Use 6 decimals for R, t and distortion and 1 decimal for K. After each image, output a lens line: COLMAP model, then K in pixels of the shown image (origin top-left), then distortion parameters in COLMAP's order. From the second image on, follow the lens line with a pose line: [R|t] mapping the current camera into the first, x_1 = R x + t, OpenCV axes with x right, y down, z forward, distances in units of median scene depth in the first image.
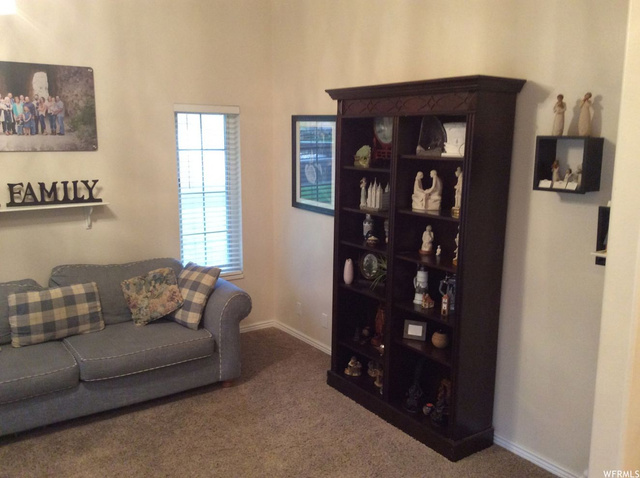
lens RADIAL K [[581.6, 0, 320.0], [0, 581.6, 239.0], [0, 0, 1]] dist [0.006591, -0.003579]
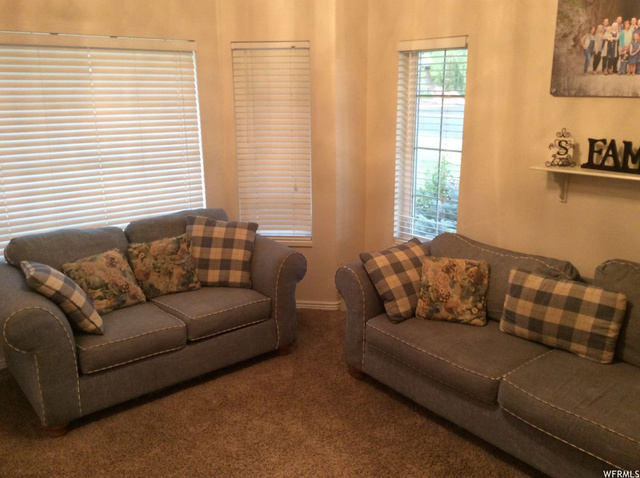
lens RADIAL K [[581.6, 0, 320.0], [0, 581.6, 239.0], [0, 0, 1]] dist [0.006591, -0.003579]
pose [[0.080689, 0.253040, -0.964085, 0.221794], [-0.167103, 0.956983, 0.237190, -0.090764], [0.982632, 0.141963, 0.119501, 0.570454]]
